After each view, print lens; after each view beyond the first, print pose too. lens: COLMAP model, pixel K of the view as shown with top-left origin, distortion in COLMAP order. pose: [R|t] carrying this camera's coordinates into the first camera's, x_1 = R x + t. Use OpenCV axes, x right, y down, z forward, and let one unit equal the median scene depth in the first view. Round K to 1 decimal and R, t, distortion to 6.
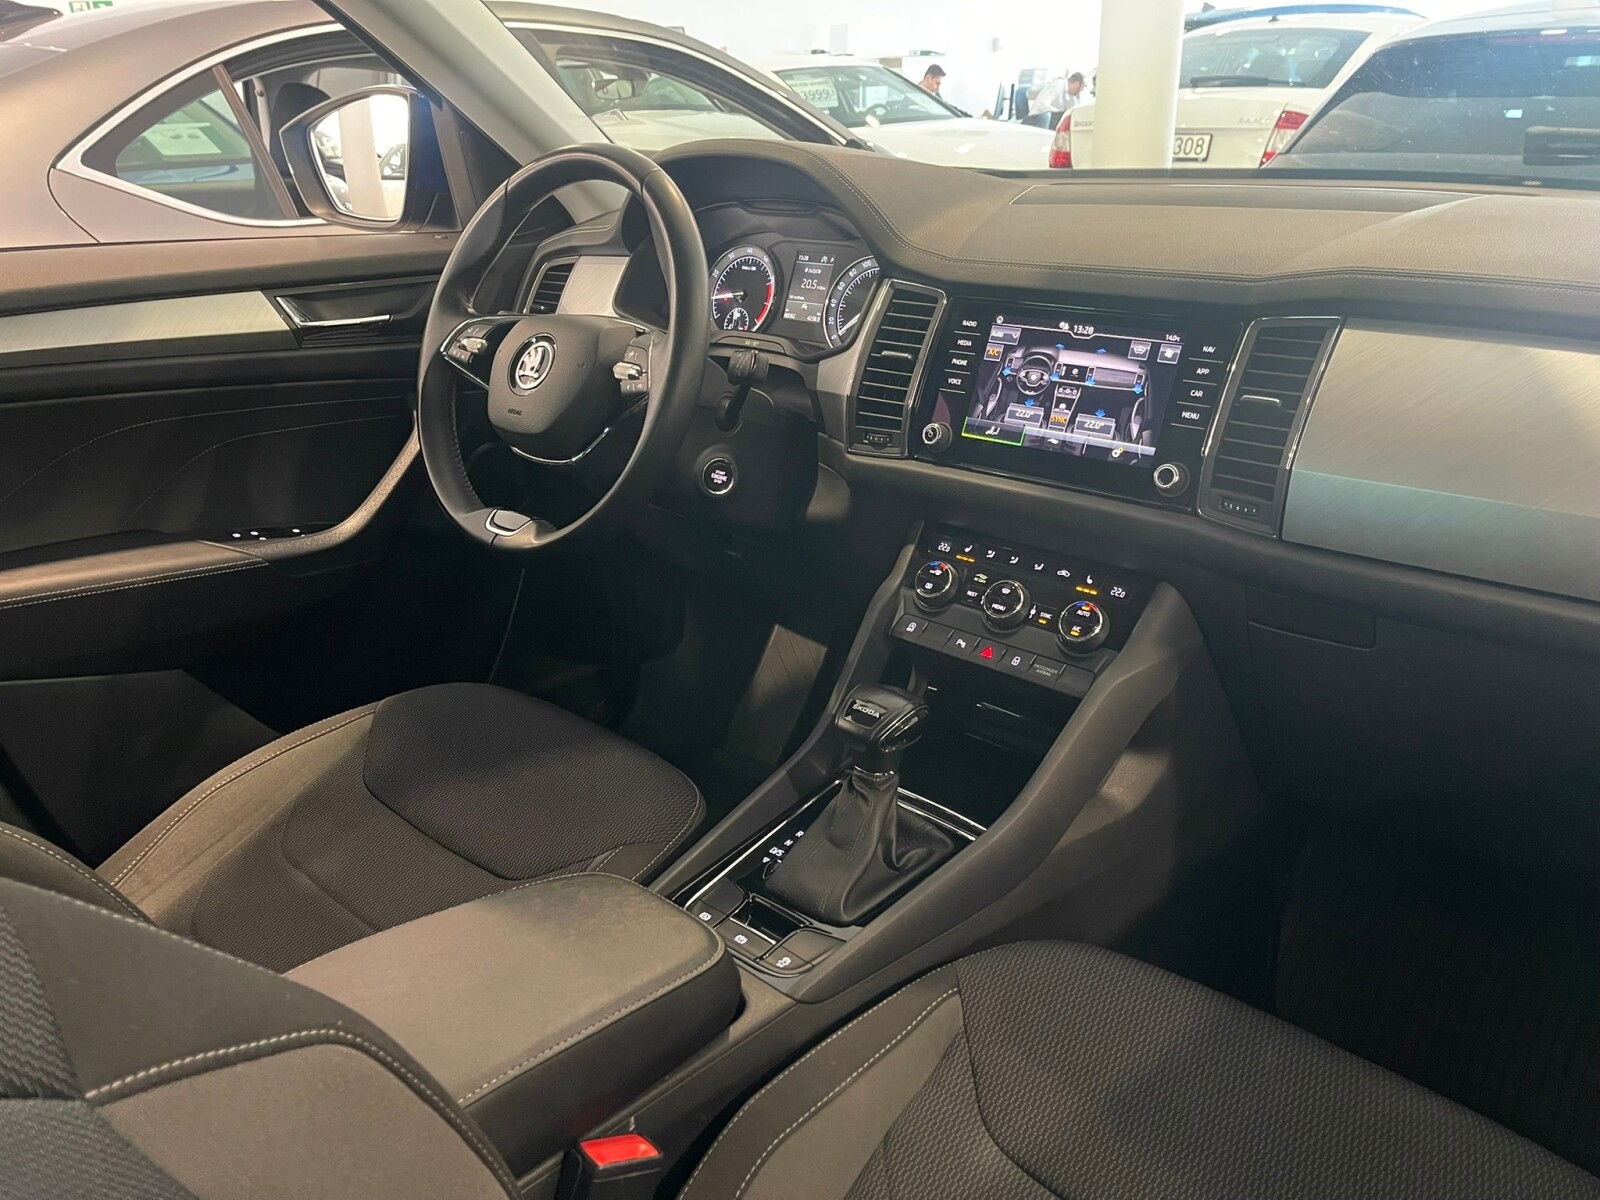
lens RADIAL K [[1216.1, 0, 783.5], [0, 1216.1, 608.6], [0, 0, 1]] dist [0.041598, -0.035970]
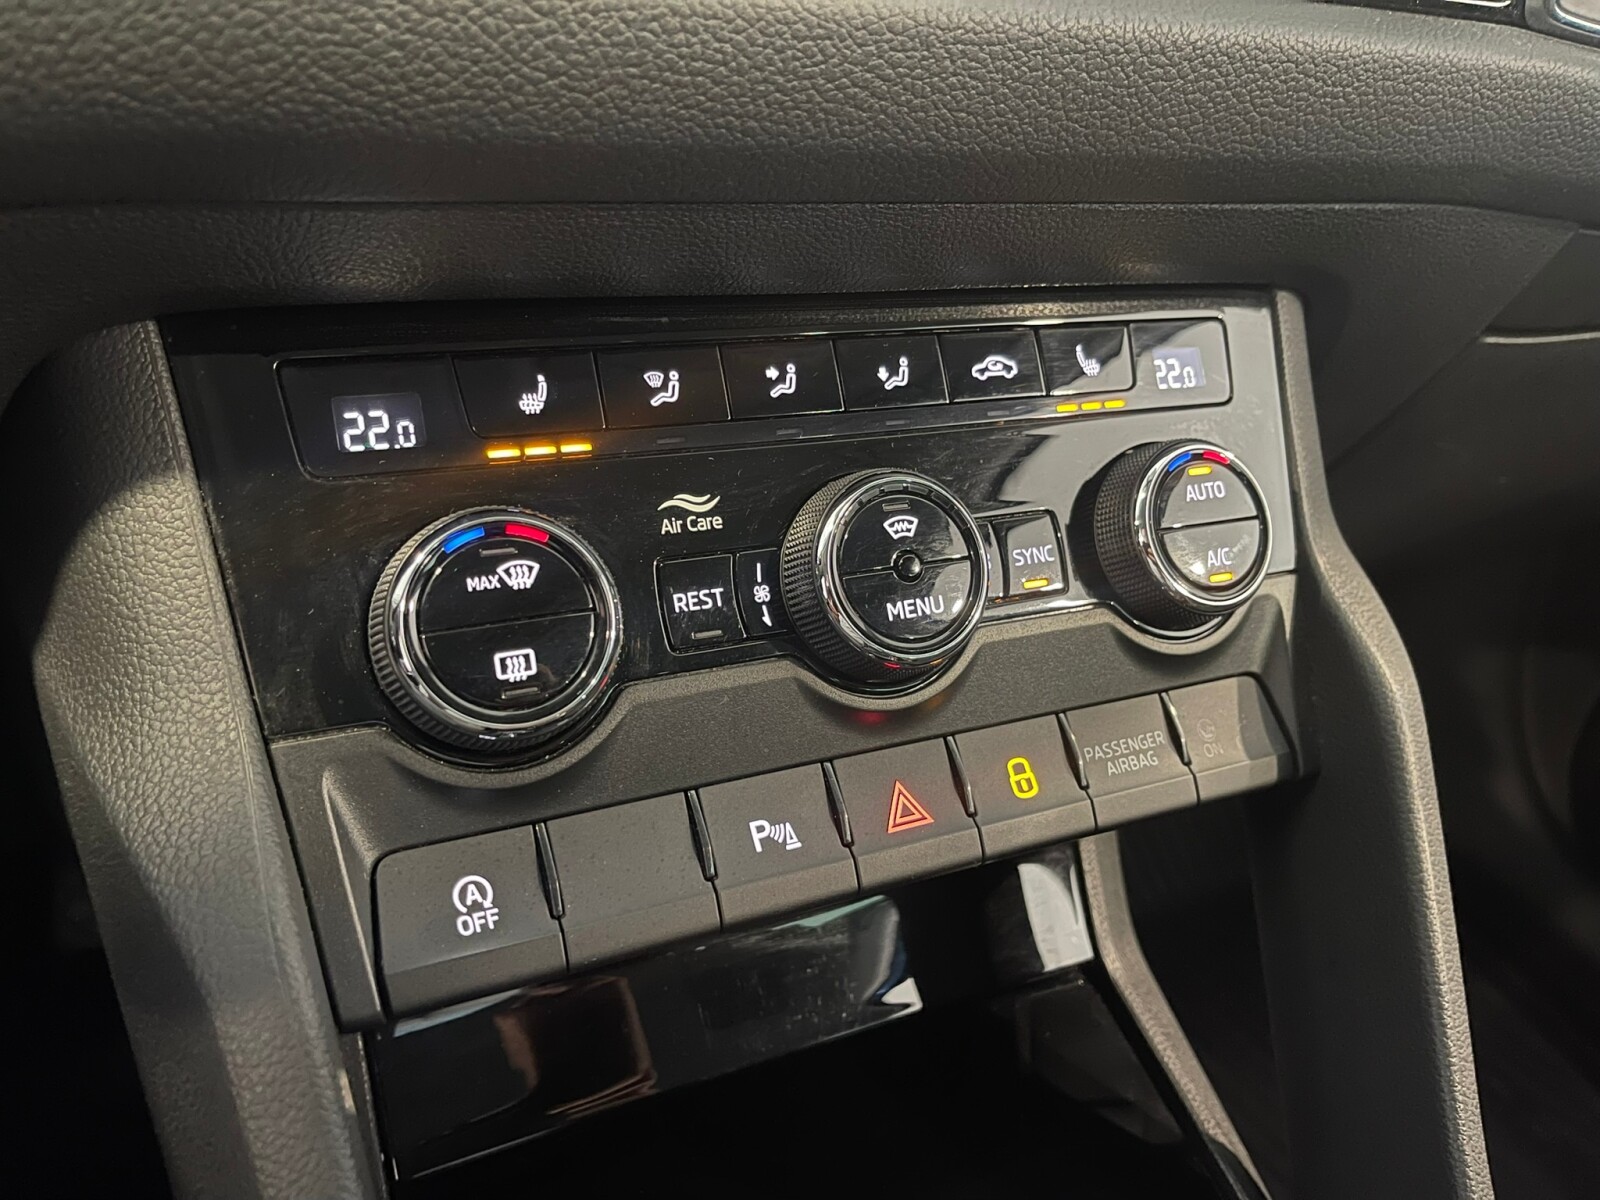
lens RADIAL K [[1243.5, 0, 800.0], [0, 1243.5, 600.0], [0, 0, 1]] dist [0.062665, -0.126483]
pose [[0.361272, -0.444138, 0.819893, -0.011287], [0.220055, 0.895052, 0.387889, -0.093543], [-0.906123, 0.040288, 0.421092, 0.933086]]
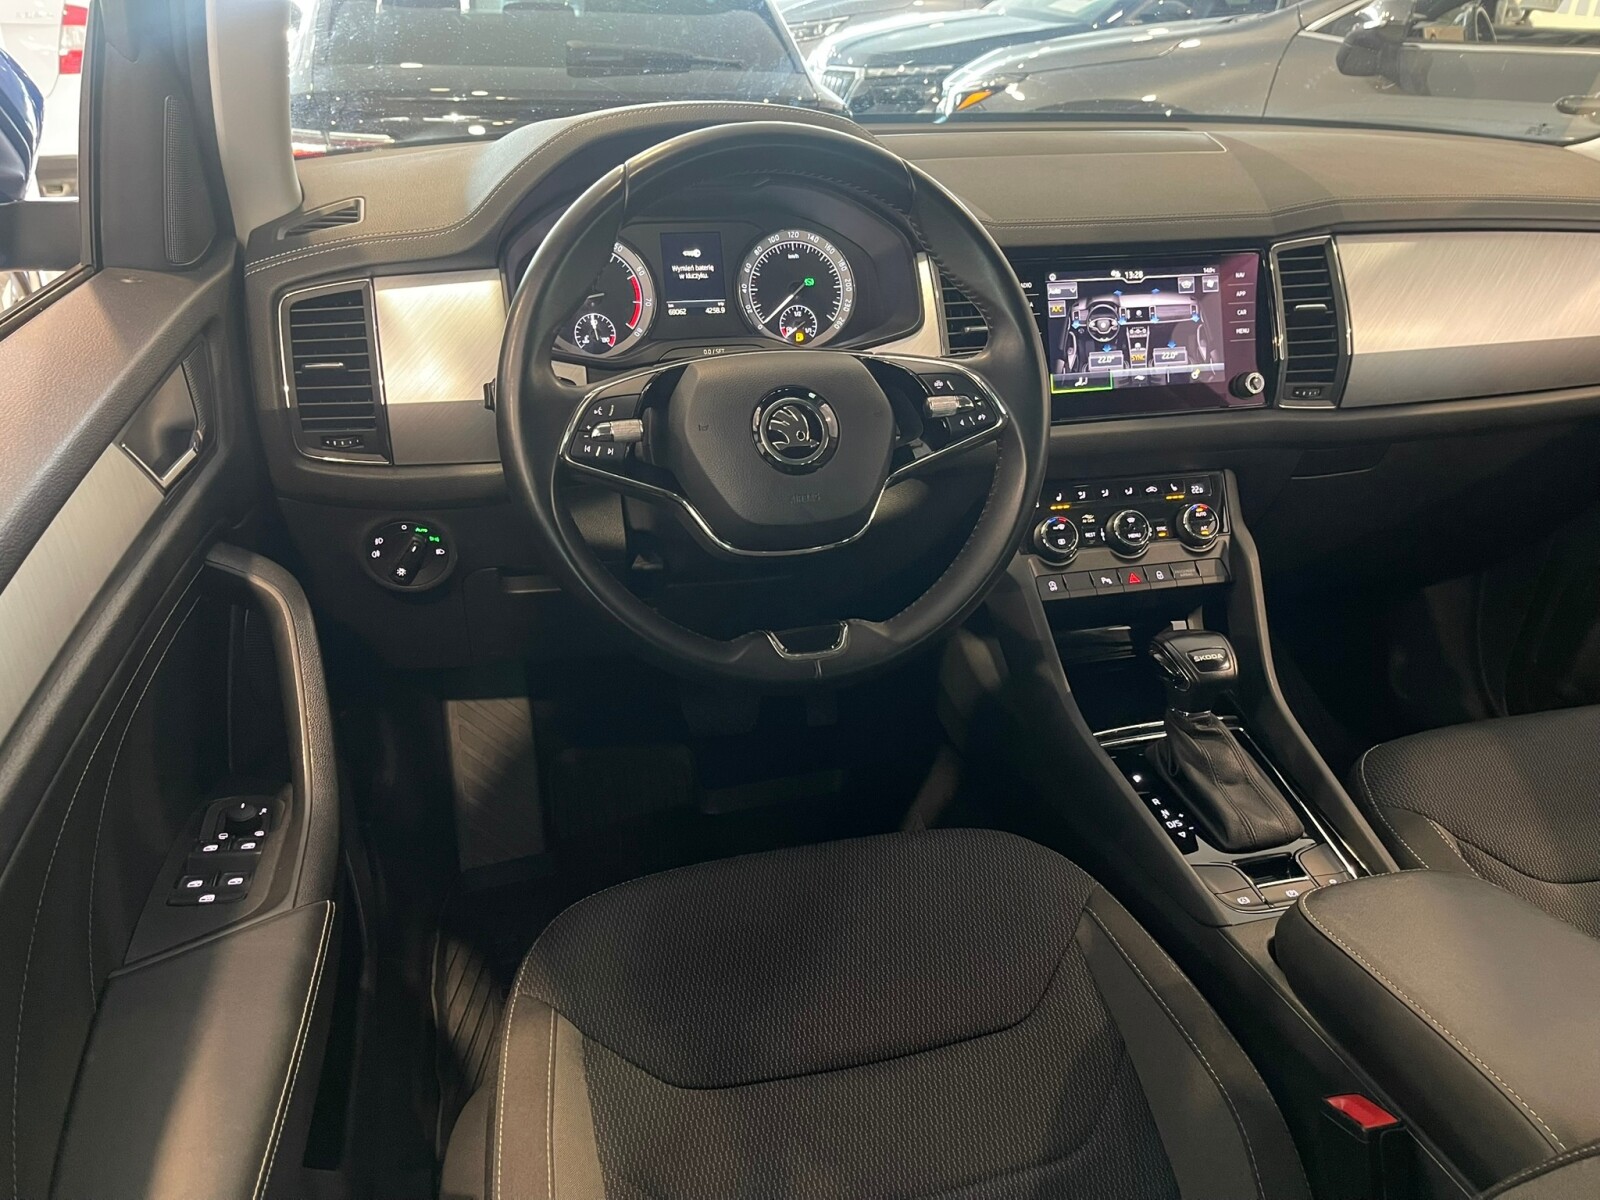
lens RADIAL K [[1216.1, 0, 783.5], [0, 1216.1, 608.6], [0, 0, 1]] dist [0.041598, -0.035970]
pose [[0.527026, -0.355349, 0.771991, -0.872065], [0.293078, 0.928656, 0.227382, -0.285988], [-0.797714, 0.106417, 0.593571, 0.610319]]
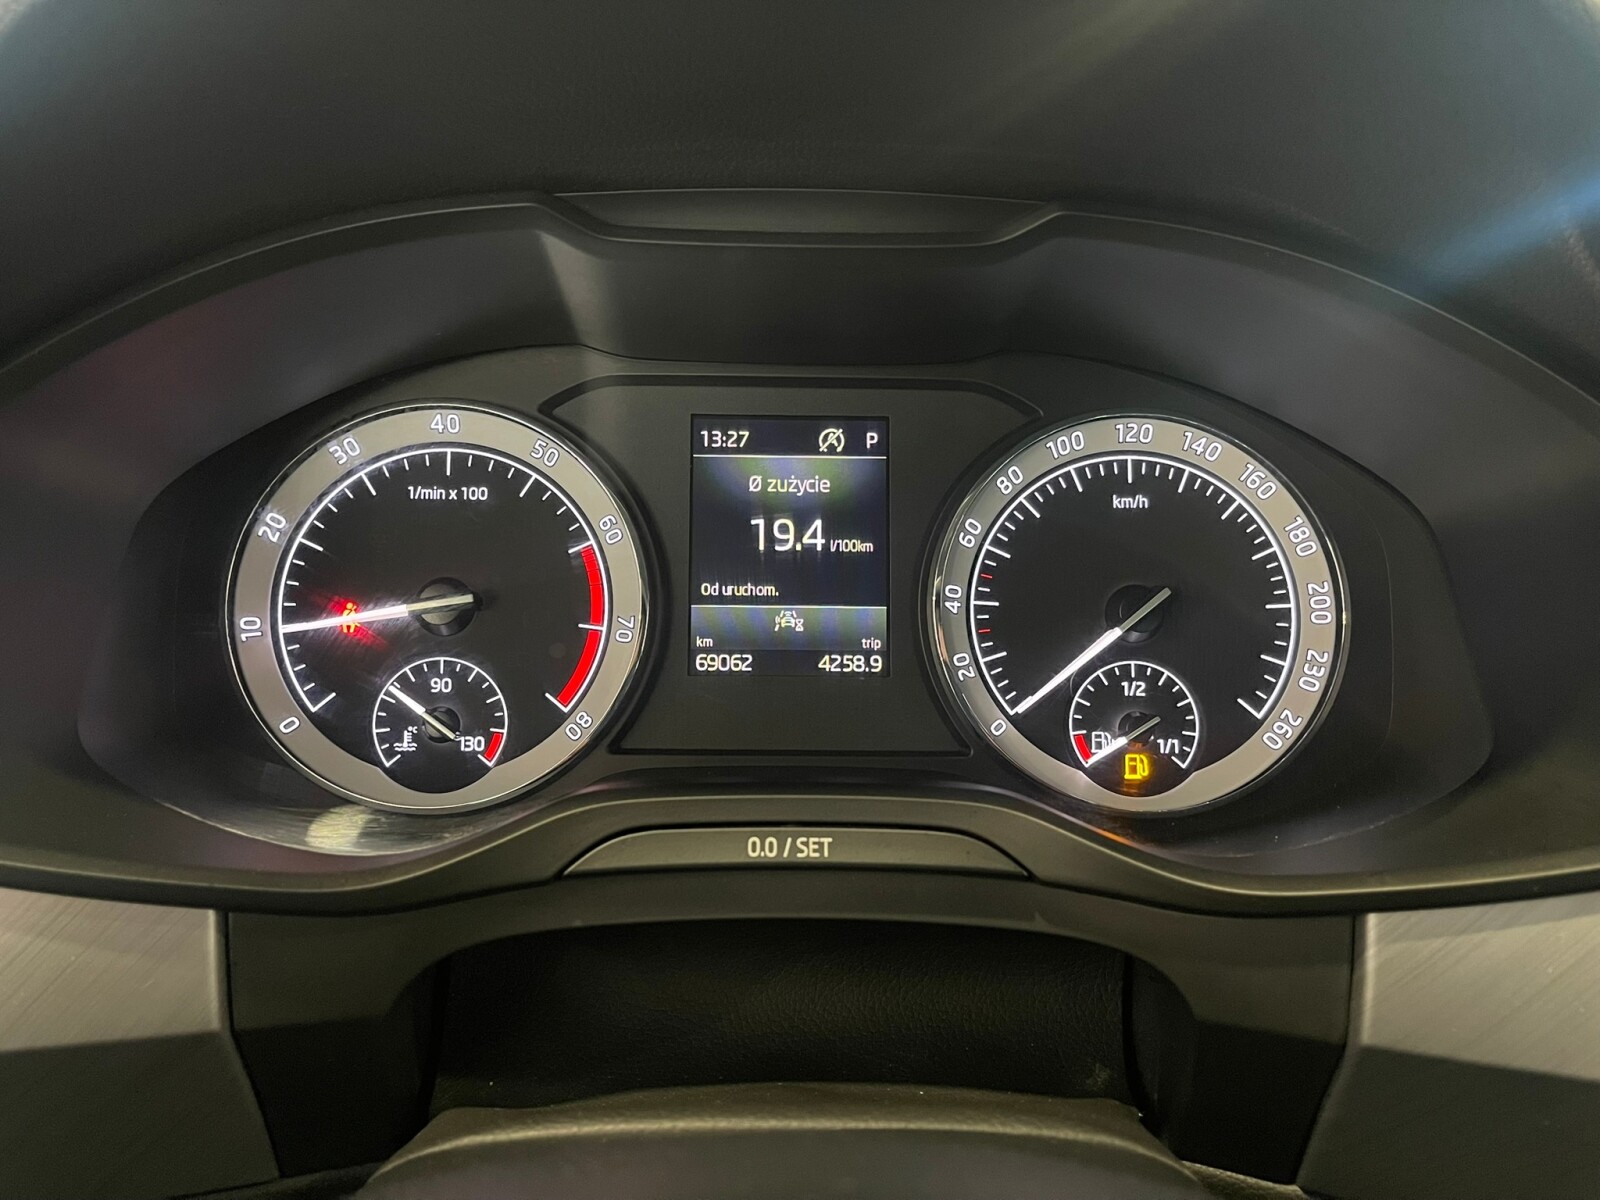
lens RADIAL K [[1243.5, 0, 800.0], [0, 1243.5, 600.0], [0, 0, 1]] dist [0.062665, -0.126483]
pose [[0.720315, -0.159924, 0.674960, -0.201139], [0.238643, 0.970794, -0.024661, -0.315407], [-0.651303, 0.178838, 0.737442, 1.036592]]
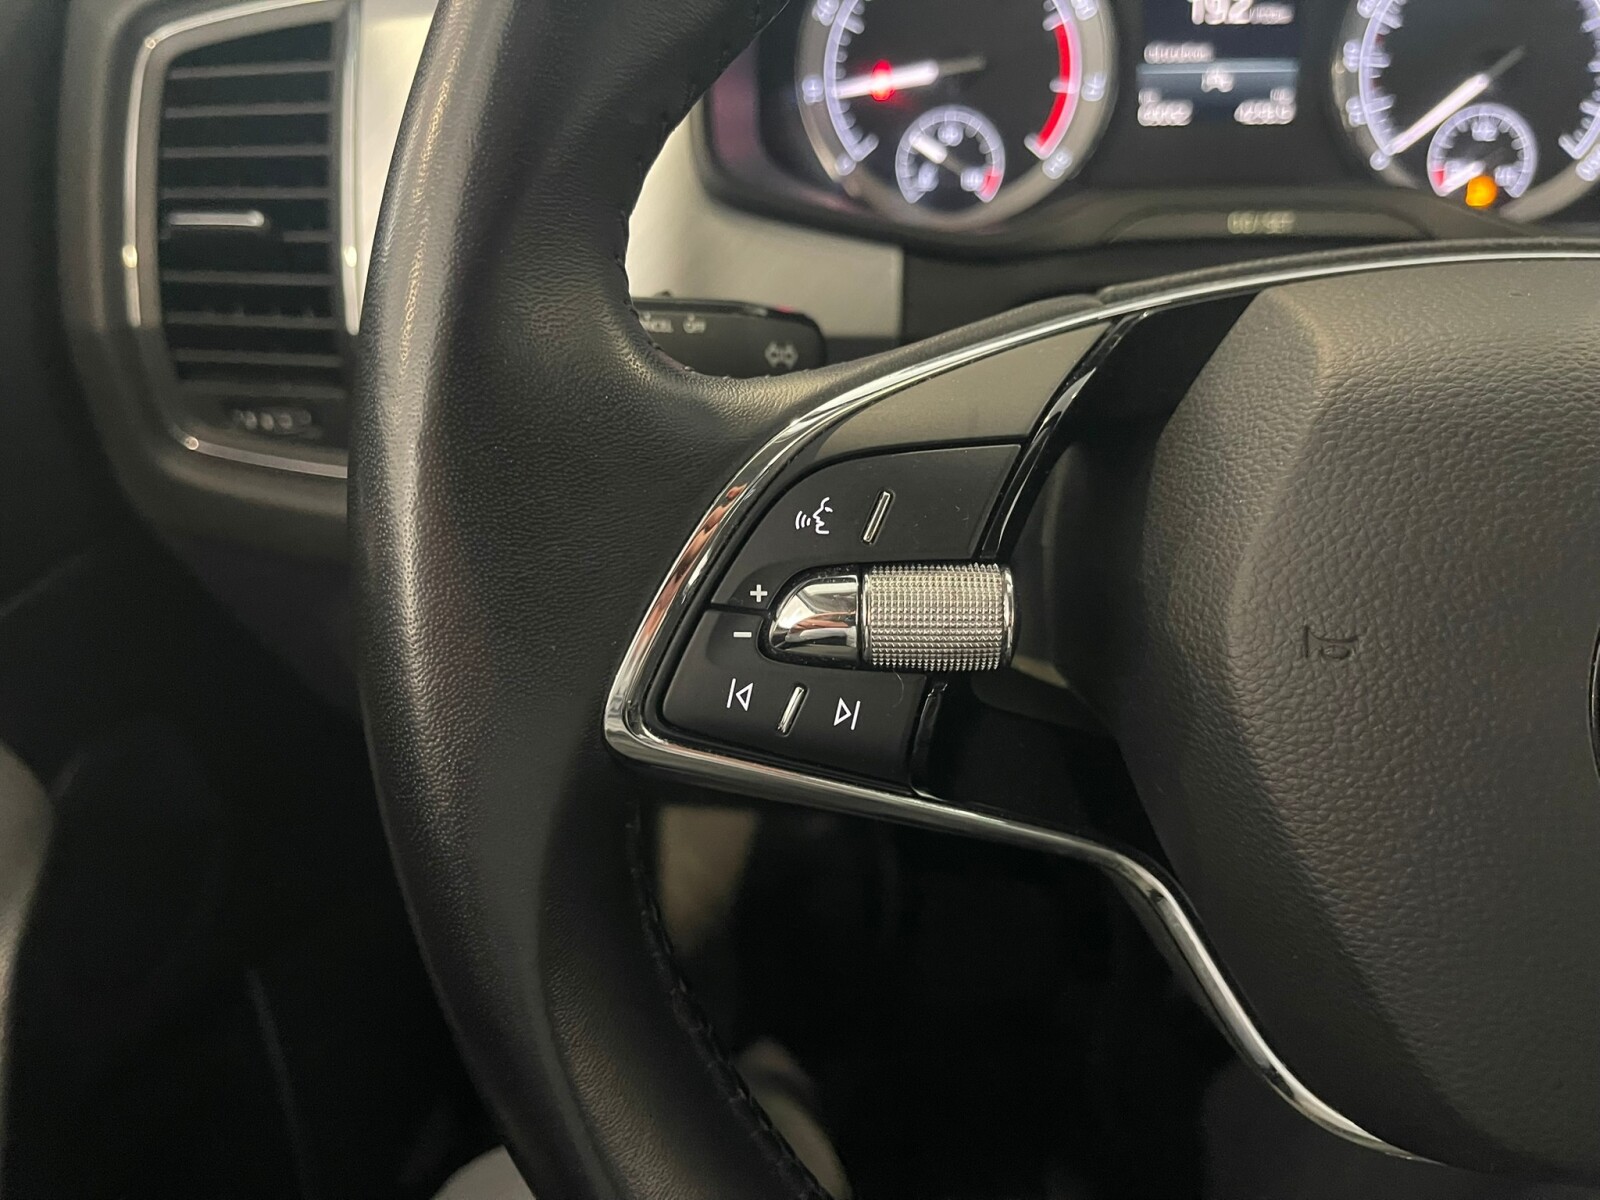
lens RADIAL K [[1243.5, 0, 800.0], [0, 1243.5, 600.0], [0, 0, 1]] dist [0.062665, -0.126483]
pose [[0.761325, -0.344769, 0.549107, -0.390080], [0.248552, 0.937395, 0.243952, -0.291364], [-0.598837, -0.049246, 0.799355, 1.016816]]
